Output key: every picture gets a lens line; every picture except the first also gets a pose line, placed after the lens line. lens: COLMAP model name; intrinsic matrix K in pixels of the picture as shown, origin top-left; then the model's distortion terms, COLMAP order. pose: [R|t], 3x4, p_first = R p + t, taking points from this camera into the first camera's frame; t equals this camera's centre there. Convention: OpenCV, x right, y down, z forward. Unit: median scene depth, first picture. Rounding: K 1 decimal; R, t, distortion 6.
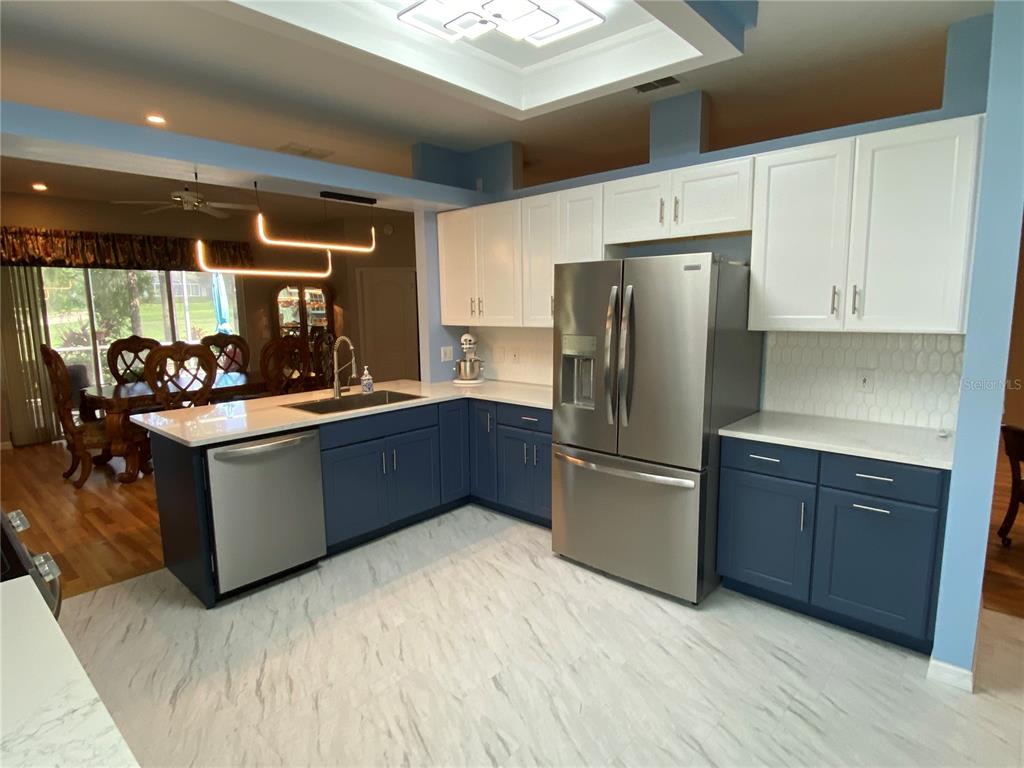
lens RADIAL K [[556.0, 0, 517.9], [0, 556.0, 380.0], [0, 0, 1]] dist [0.016188, -0.021513]
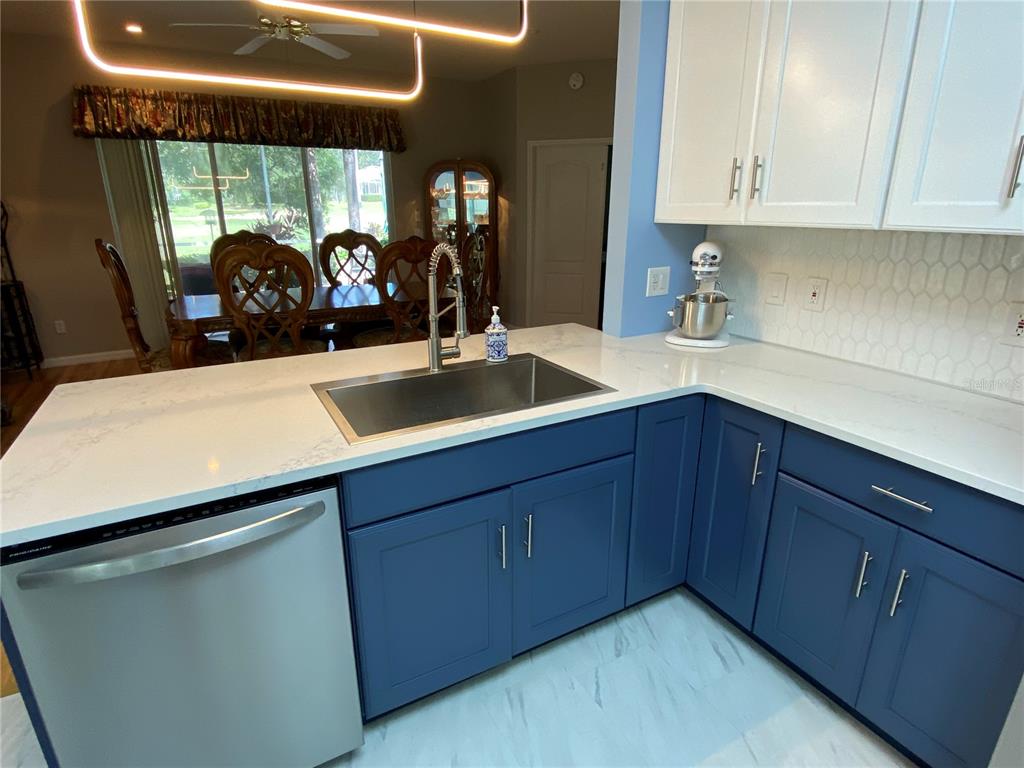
lens RADIAL K [[556.0, 0, 512.5], [0, 556.0, 385.8], [0, 0, 1]] dist [0.016188, -0.021513]
pose [[0.943711, 0.112067, -0.311209, -0.123089], [-0.055091, 0.980968, 0.186191, -0.059542], [0.326152, -0.158566, 0.931924, 0.669628]]
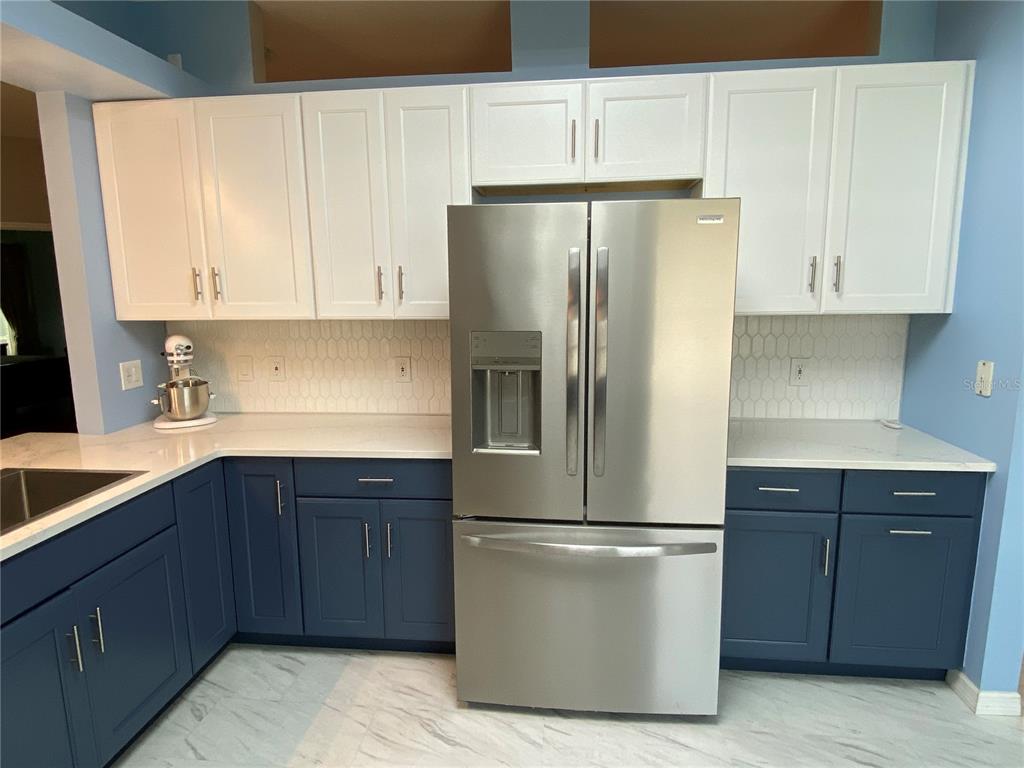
lens RADIAL K [[586.7, 0, 513.3], [0, 586.7, 380.6], [0, 0, 1]] dist [0.002647, -0.006364]
pose [[0.810357, -0.087036, 0.579436, -0.229663], [0.079585, 0.996091, 0.038319, -0.049680], [-0.580507, 0.015063, 0.814116, 0.477111]]
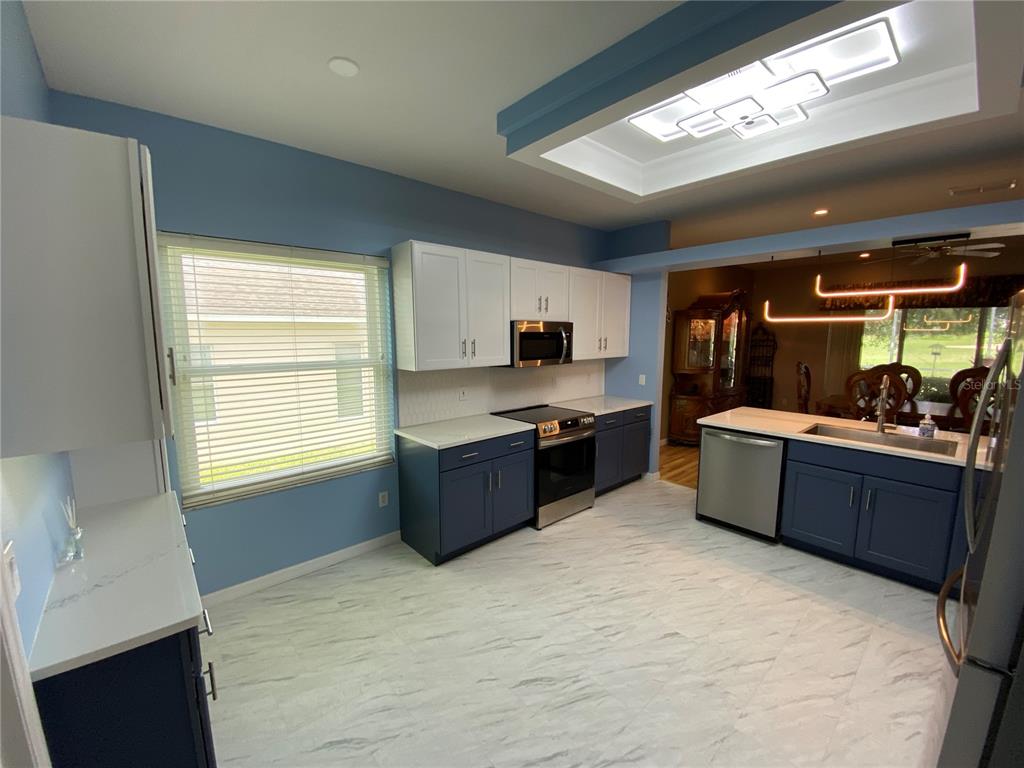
lens RADIAL K [[414.2, 0, 505.3], [0, 414.2, 385.4], [0, 0, 1]] dist [0.003489, -0.012598]
pose [[-0.123233, 0.138271, -0.982698, 0.631714], [-0.135271, 0.978662, 0.154666, -0.097624], [0.983115, 0.151991, -0.101899, 0.432176]]
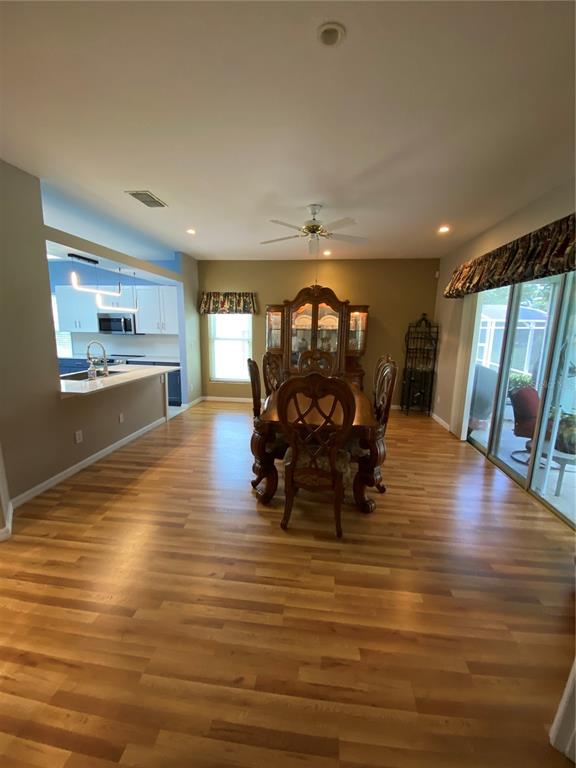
lens RADIAL K [[310.6, 0, 287.5], [0, 310.6, 390.2], [0, 0, 1]] dist [0.003489, -0.012598]
pose [[-0.822420, 0.110886, -0.557969, -0.281201], [-0.085987, 0.945320, 0.314605, -0.355372], [0.562344, 0.306715, -0.767916, 2.590443]]
